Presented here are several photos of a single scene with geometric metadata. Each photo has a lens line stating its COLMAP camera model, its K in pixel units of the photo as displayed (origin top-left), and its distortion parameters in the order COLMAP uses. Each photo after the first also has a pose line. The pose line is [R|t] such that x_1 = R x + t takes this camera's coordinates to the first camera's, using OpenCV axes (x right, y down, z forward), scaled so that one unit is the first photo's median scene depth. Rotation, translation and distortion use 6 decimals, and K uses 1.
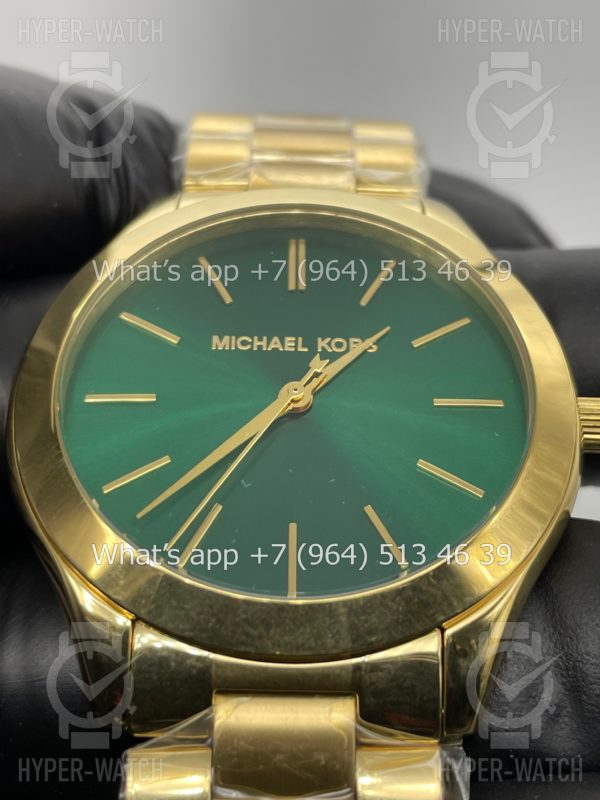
lens RADIAL K [[1234.4, 0, 302.6], [0, 1234.4, 395.1], [0, 0, 1]] dist [-0.023536, 0.000000]
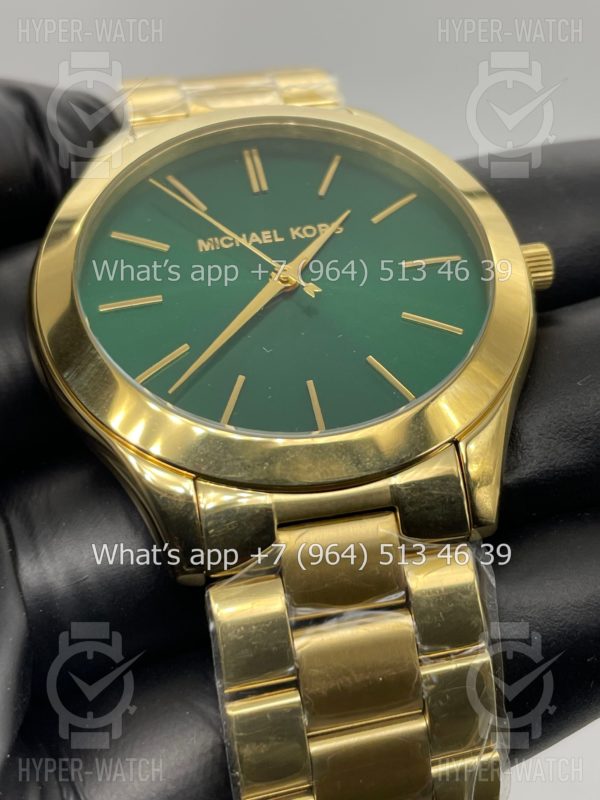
lens RADIAL K [[1234.4, 0, 299.4], [0, 1234.4, 400.6], [0, 0, 1]] dist [-0.023536, 0.000000]
pose [[0.976557, -0.163956, 0.139484, -0.162945], [0.164374, 0.986361, 0.008595, 0.101303], [-0.138991, 0.014534, 0.990187, -0.116697]]
